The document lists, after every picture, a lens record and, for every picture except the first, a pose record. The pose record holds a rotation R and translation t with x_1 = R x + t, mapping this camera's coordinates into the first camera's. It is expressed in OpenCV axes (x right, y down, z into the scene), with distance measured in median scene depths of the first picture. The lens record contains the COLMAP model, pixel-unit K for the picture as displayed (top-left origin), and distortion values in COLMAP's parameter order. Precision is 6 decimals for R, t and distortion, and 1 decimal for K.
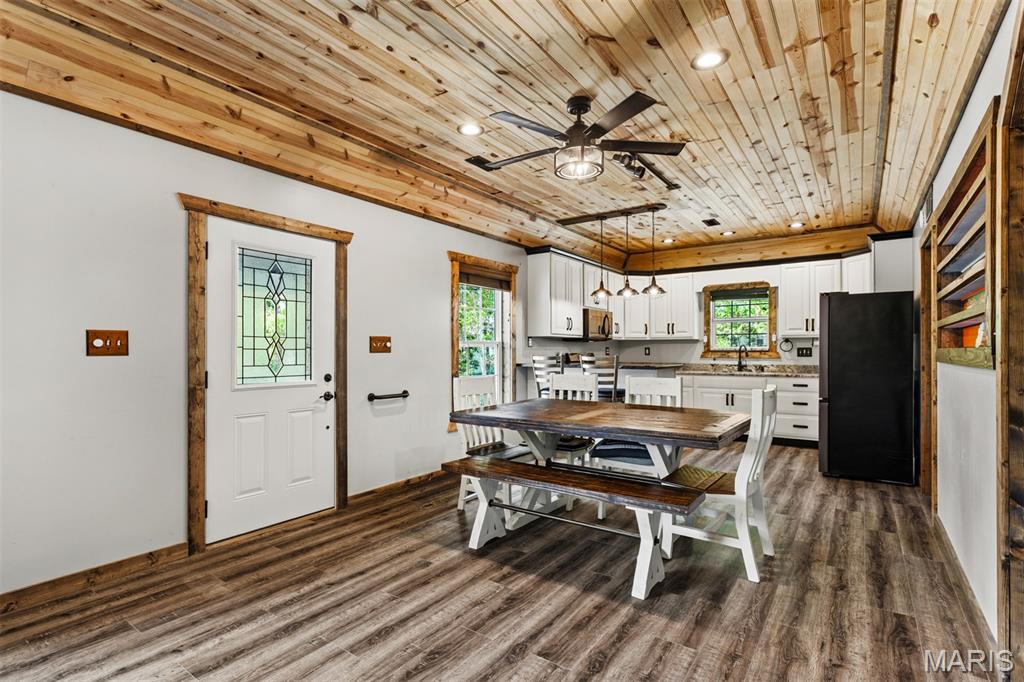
lens RADIAL K [[501.6, 0, 503.6], [0, 501.6, 349.6], [0, 0, 1]] dist [0.001641, 0.000346]
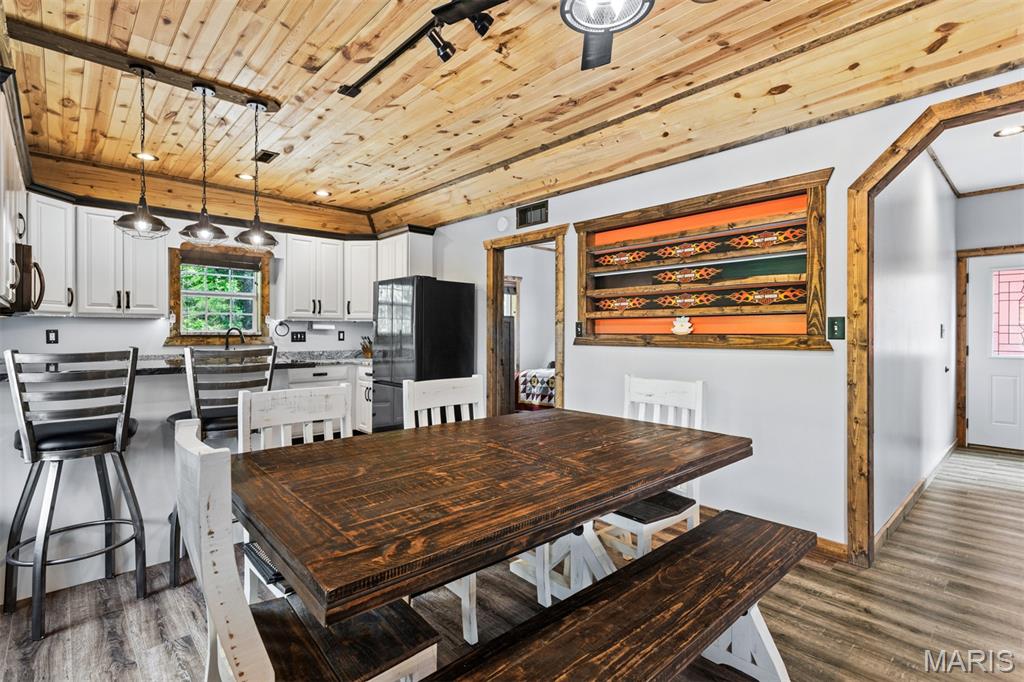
lens RADIAL K [[486.3, 0, 512.0], [0, 486.3, 333.5], [0, 0, 1]] dist [0.004076, 0.000661]
pose [[0.197099, 0.000321, 0.980384, -0.247896], [-0.003651, 0.999993, 0.000407, -0.003408], [-0.980377, -0.003660, 0.197099, 0.651332]]
